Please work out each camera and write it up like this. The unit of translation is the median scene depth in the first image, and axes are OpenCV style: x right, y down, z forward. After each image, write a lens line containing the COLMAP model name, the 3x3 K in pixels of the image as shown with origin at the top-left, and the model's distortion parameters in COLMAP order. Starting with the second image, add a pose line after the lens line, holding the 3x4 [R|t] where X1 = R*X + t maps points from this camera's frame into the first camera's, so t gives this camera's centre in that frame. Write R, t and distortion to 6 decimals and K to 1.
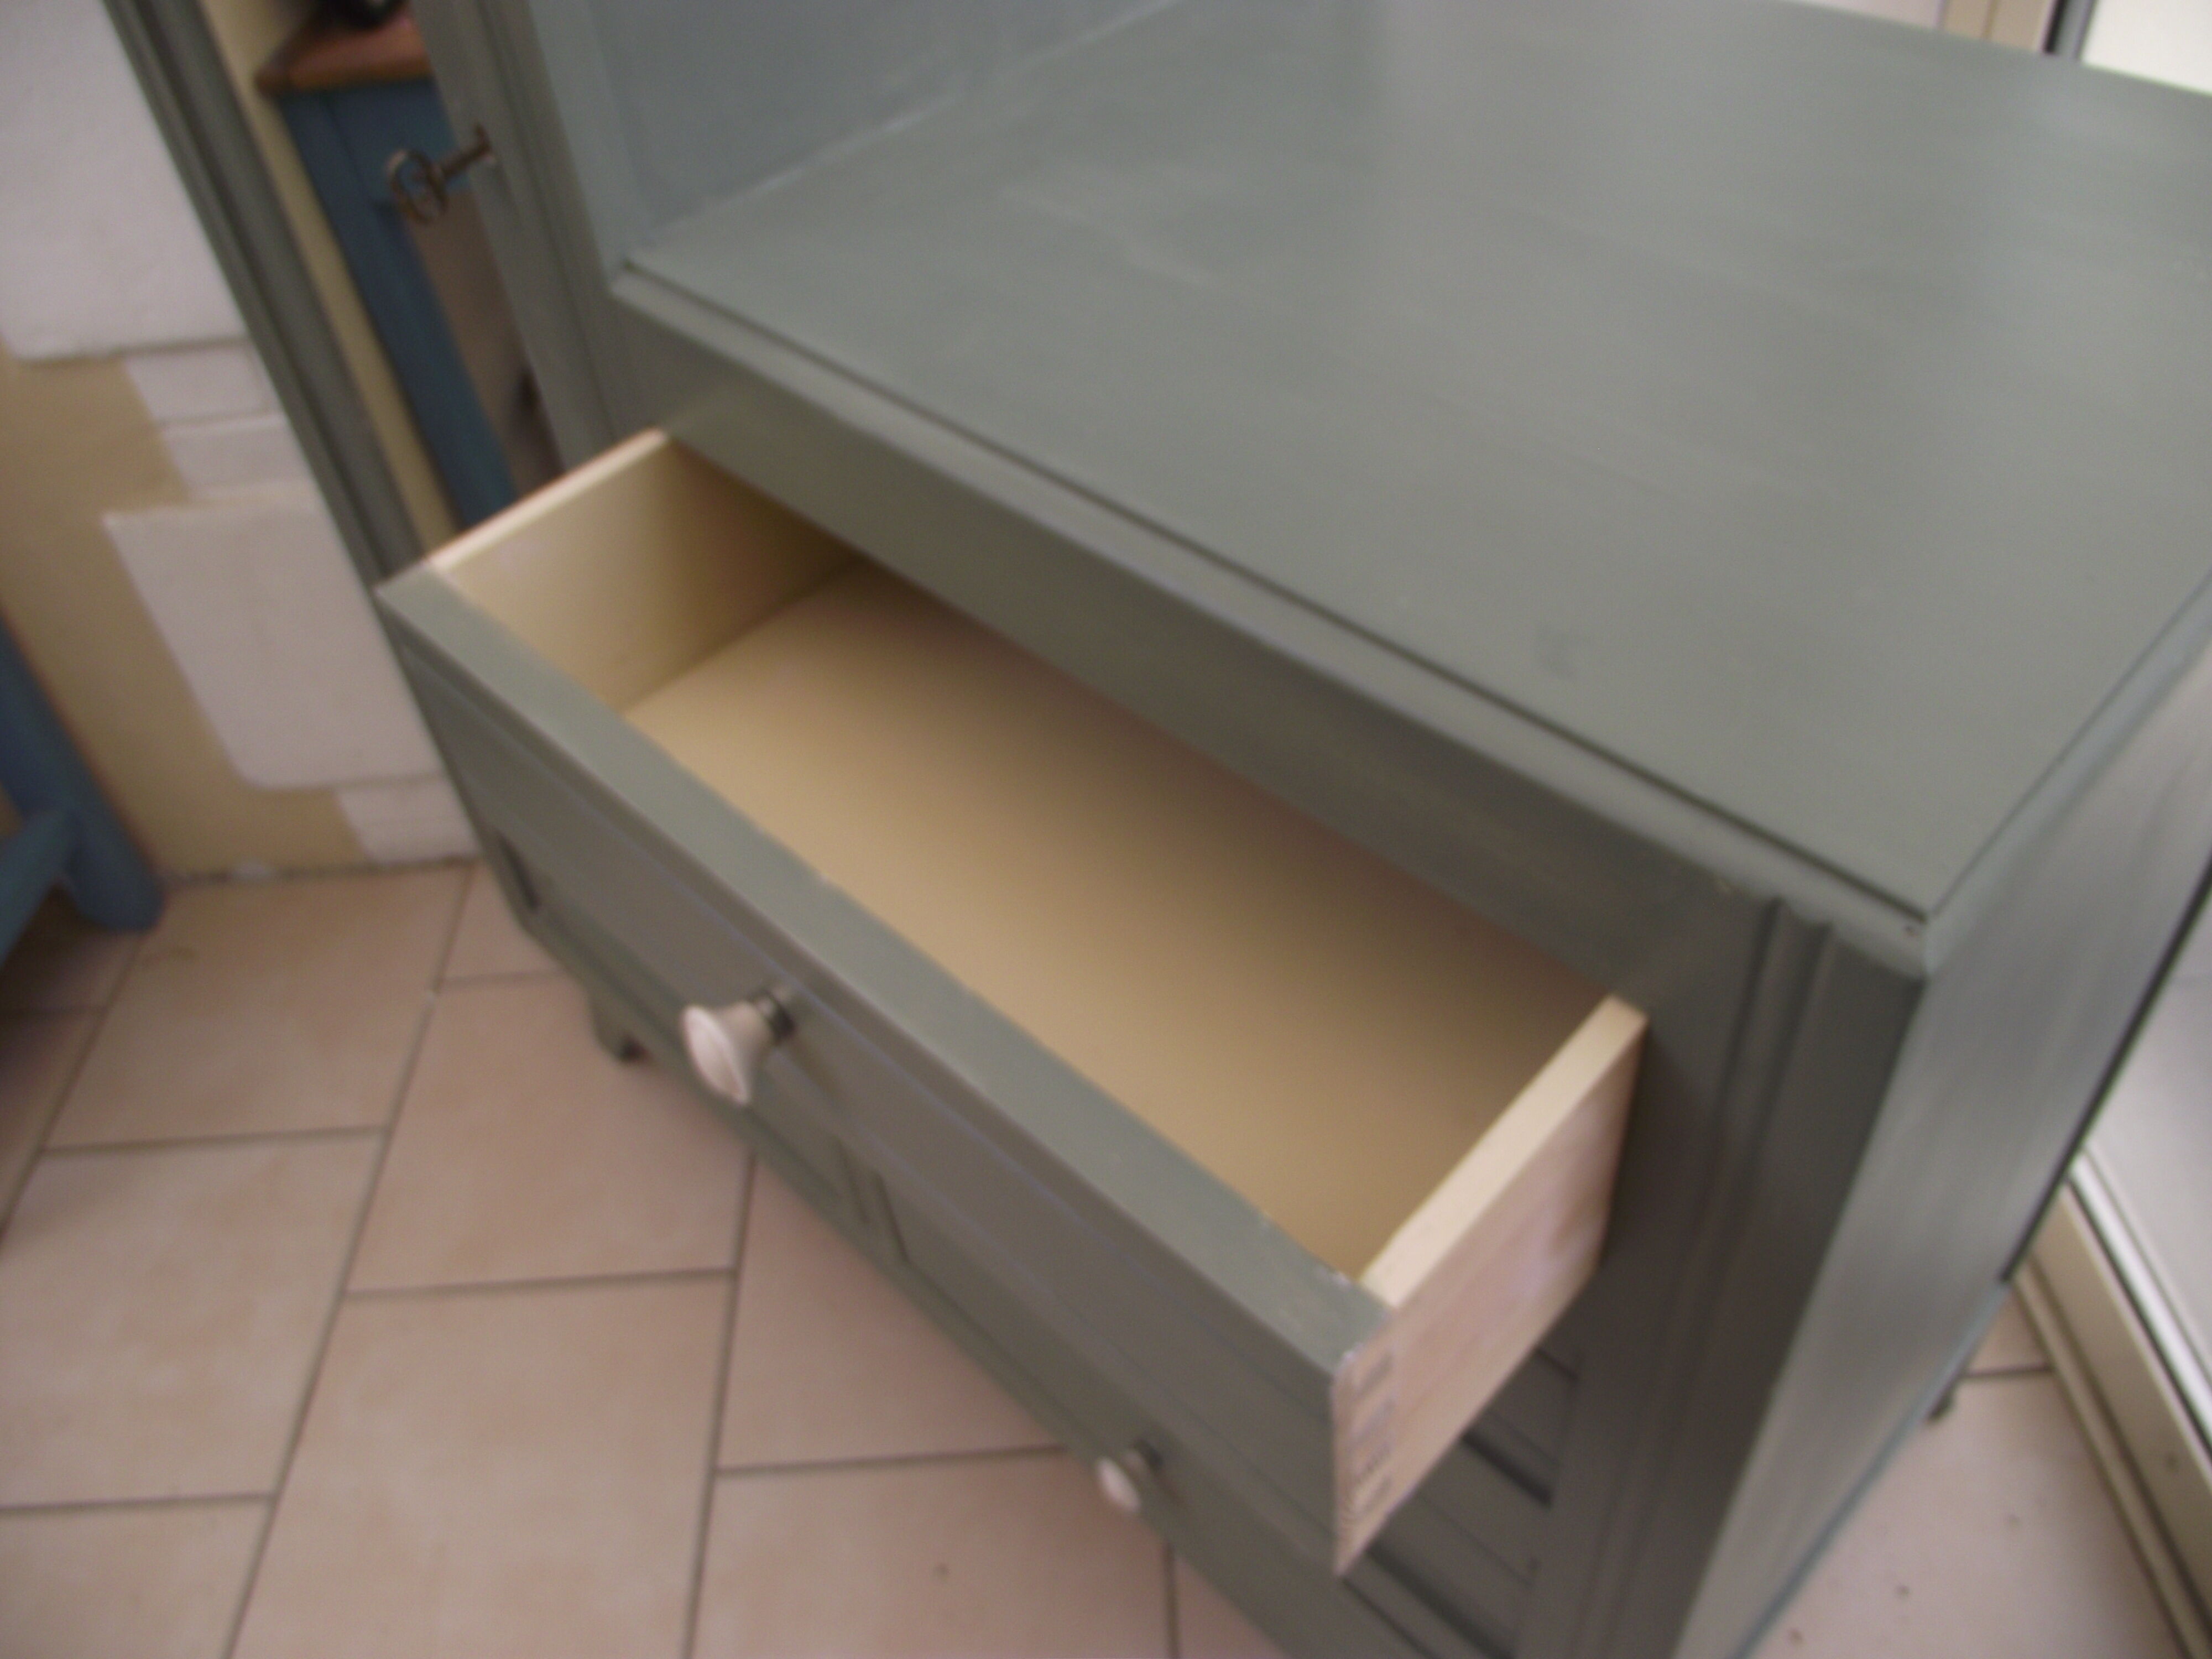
lens RADIAL K [[1780.2, 0, 1122.8], [0, 1780.2, 841.6], [0, 0, 1]] dist [-0.058965, 0.021921]
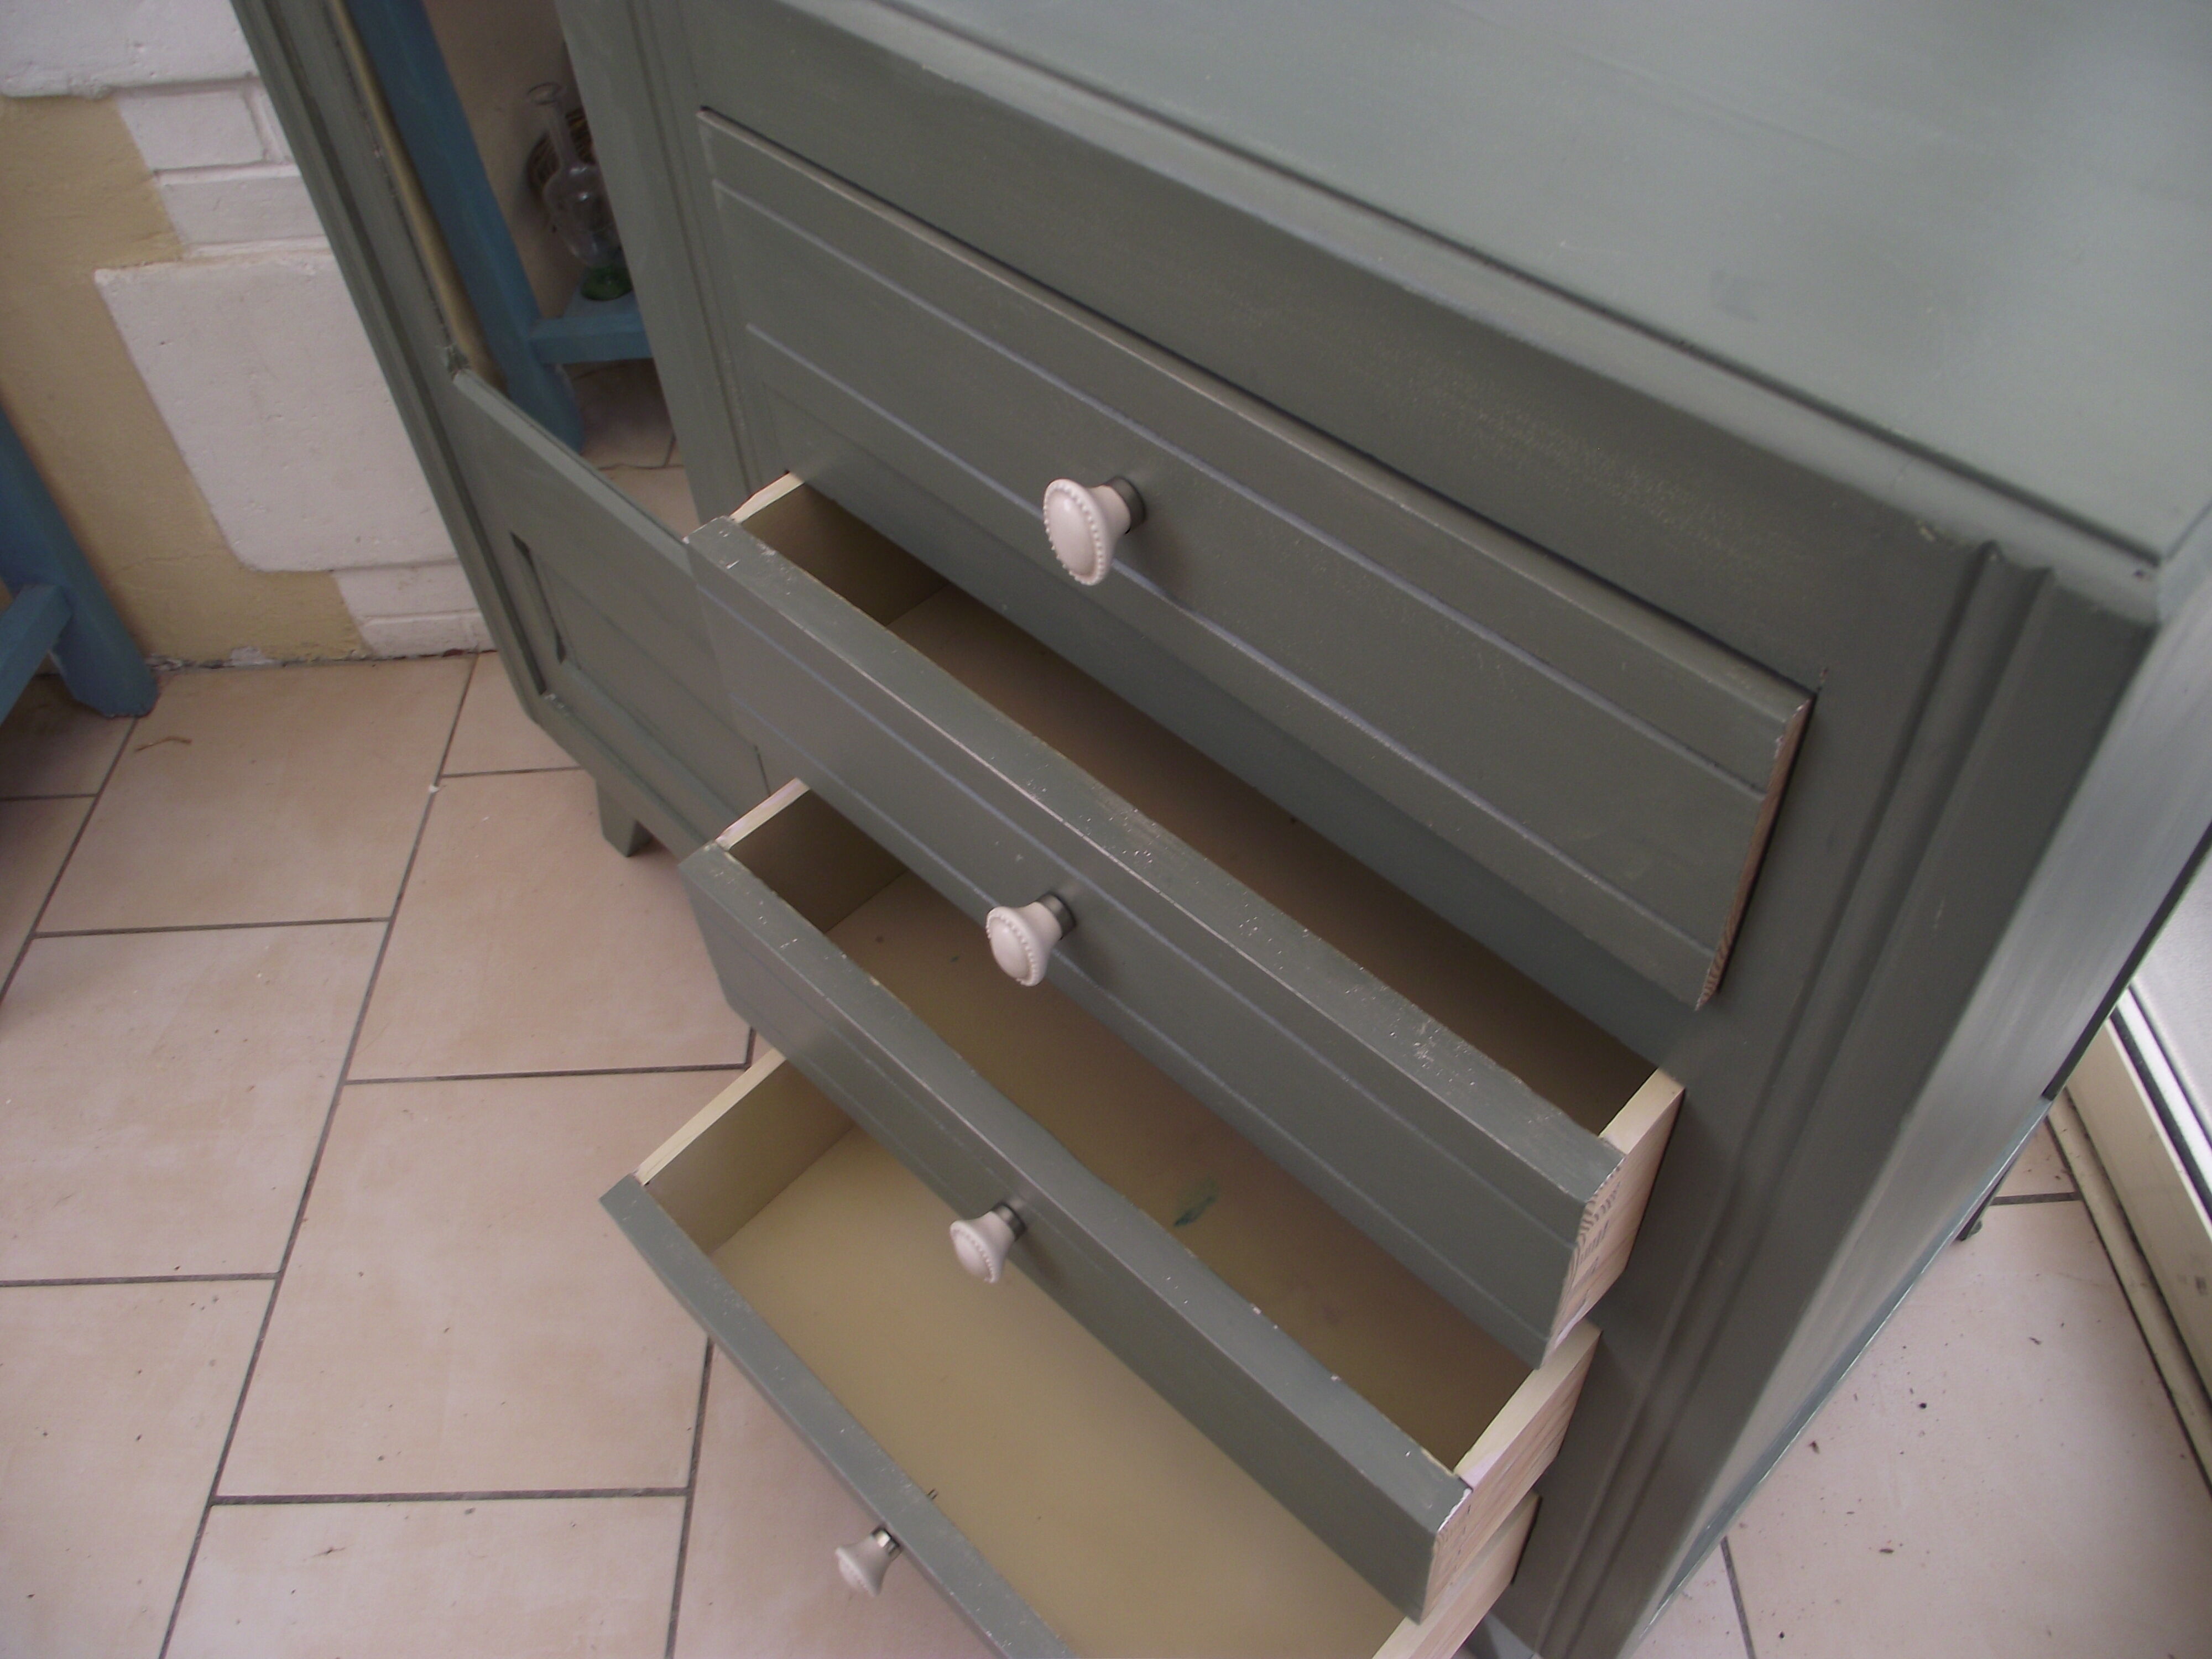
lens RADIAL K [[1780.2, 0, 1113.3], [0, 1780.2, 844.6], [0, 0, 1]] dist [-0.058965, 0.021921]
pose [[0.999546, 0.029599, 0.005587, -0.025966], [-0.029941, 0.996605, 0.076697, 0.041704], [-0.003298, -0.076829, 0.997039, 0.027514]]
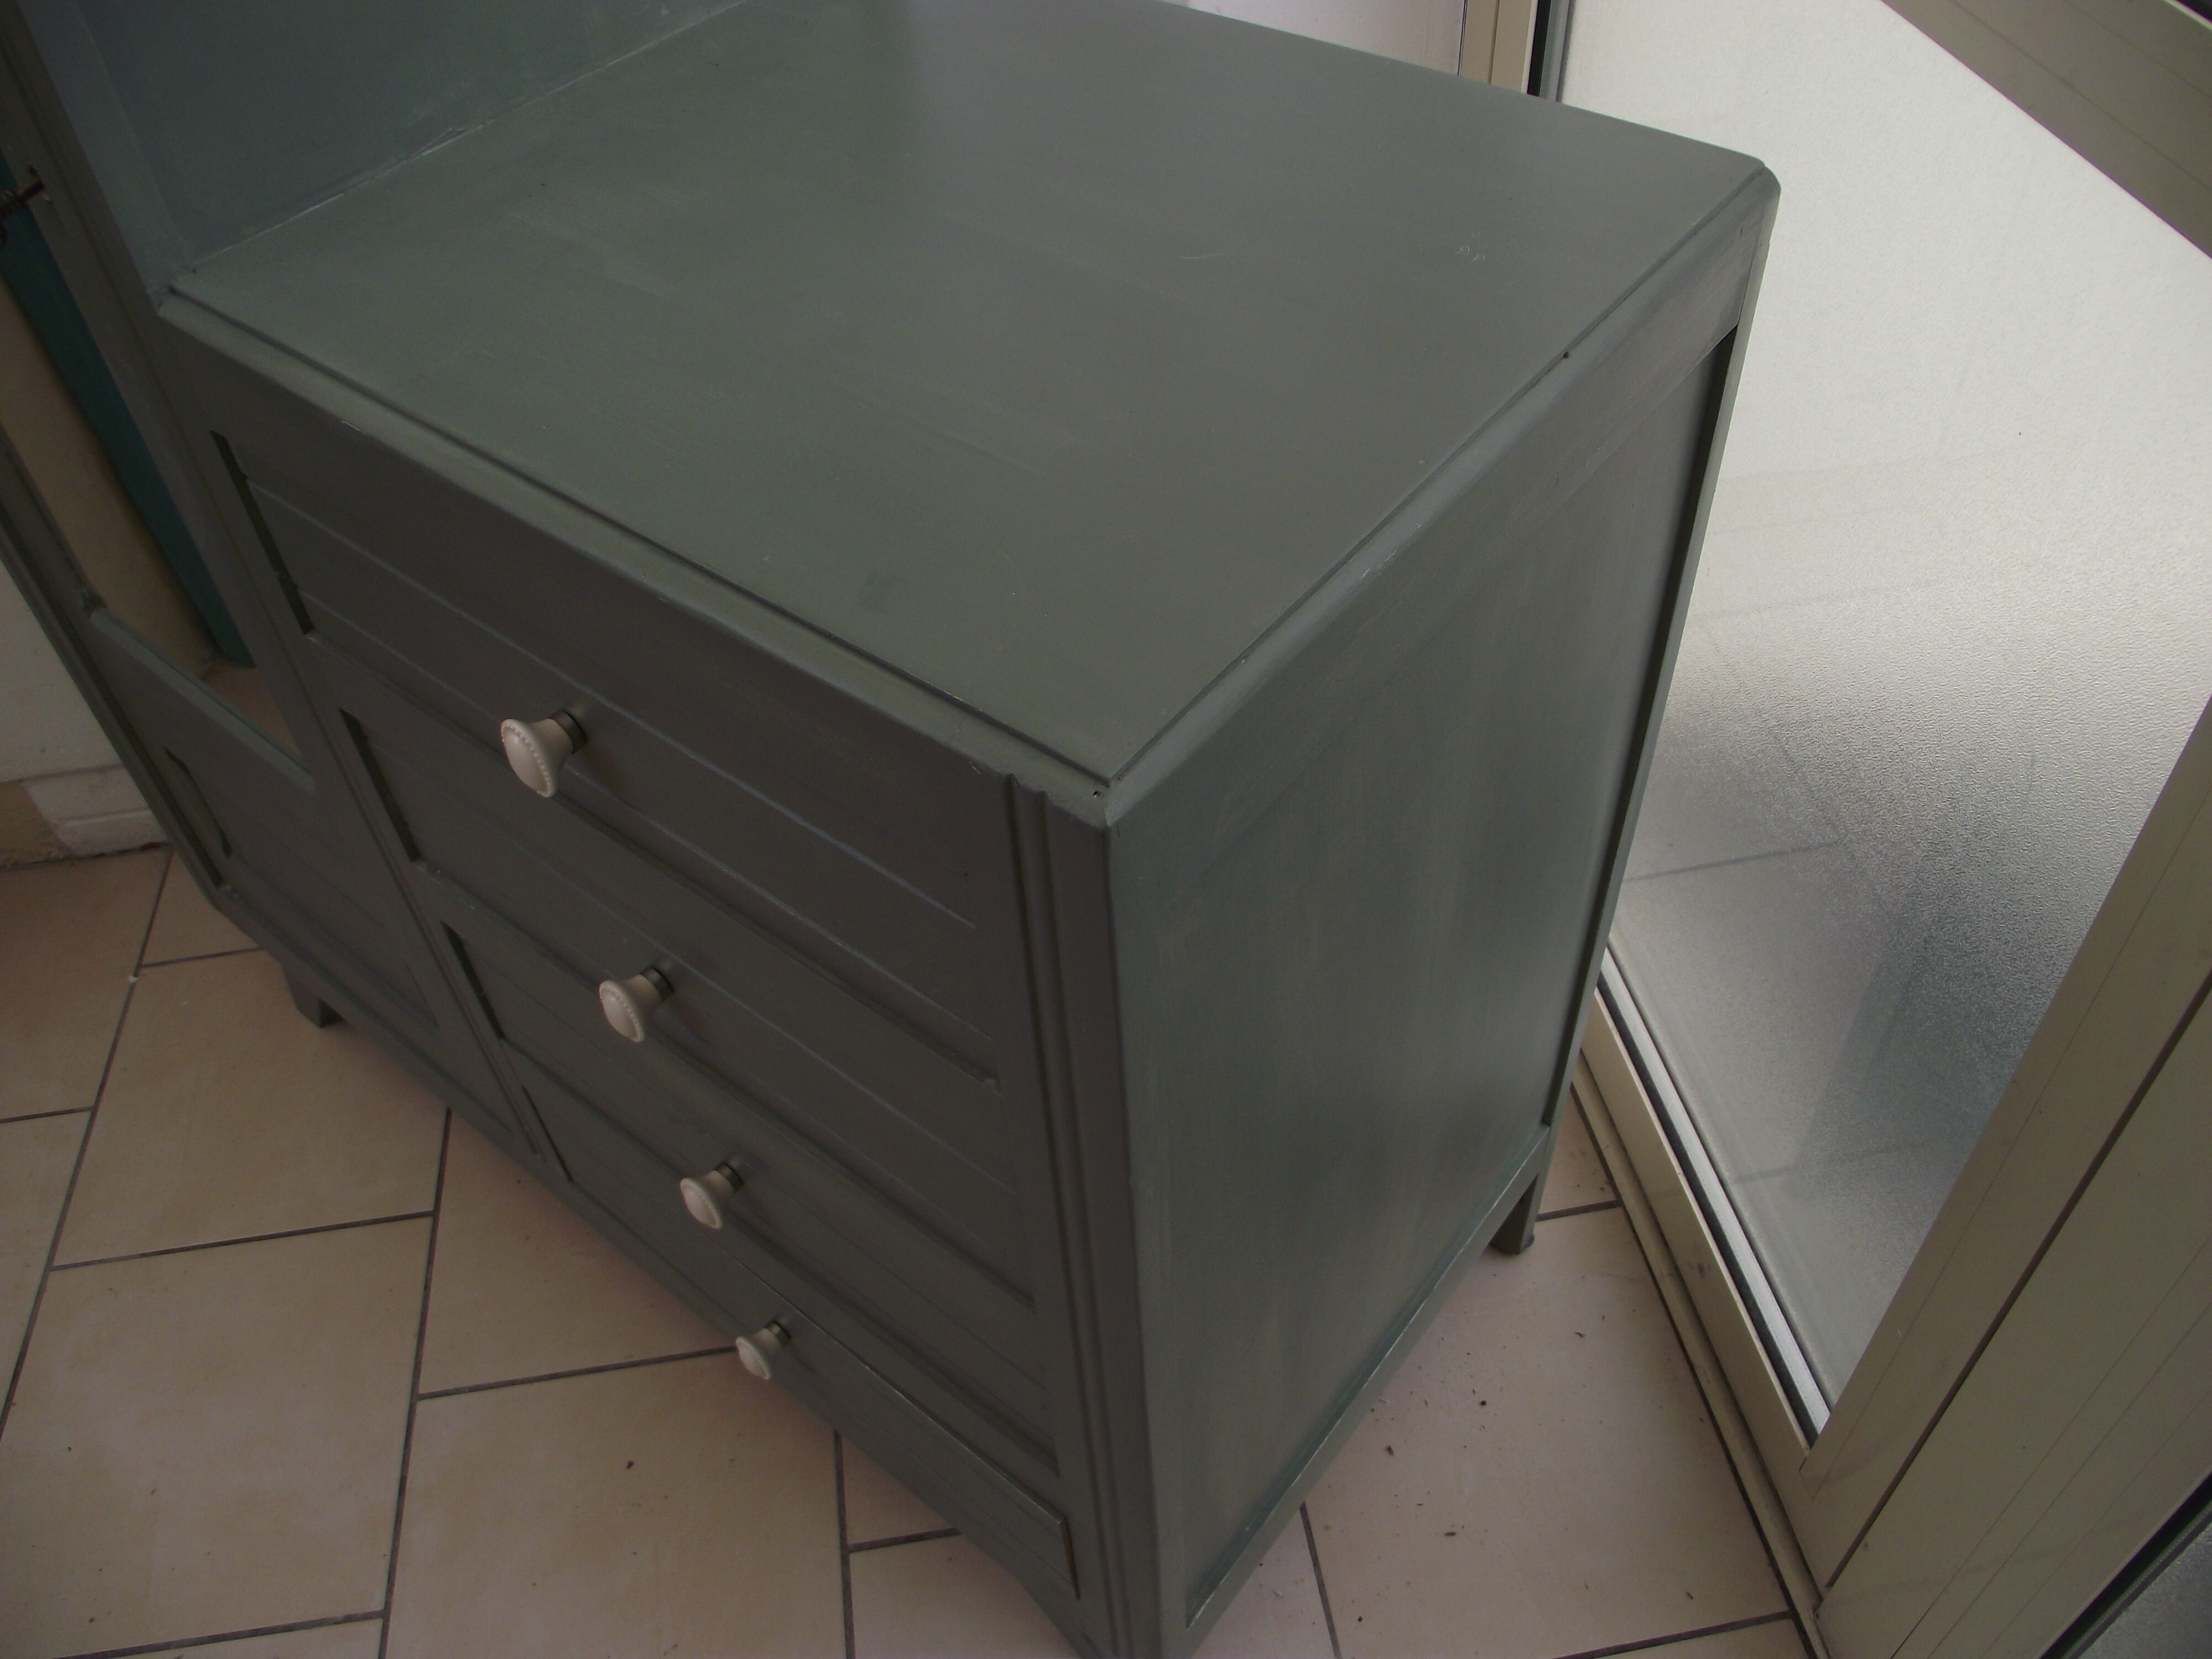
lens RADIAL K [[1780.2, 0, 1120.8], [0, 1780.2, 830.2], [0, 0, 1]] dist [-0.058965, 0.021921]
pose [[0.992542, -0.059844, 0.106207, 0.098222], [0.057799, 0.998081, 0.022236, 0.015200], [-0.107334, -0.015932, 0.994095, -0.097895]]
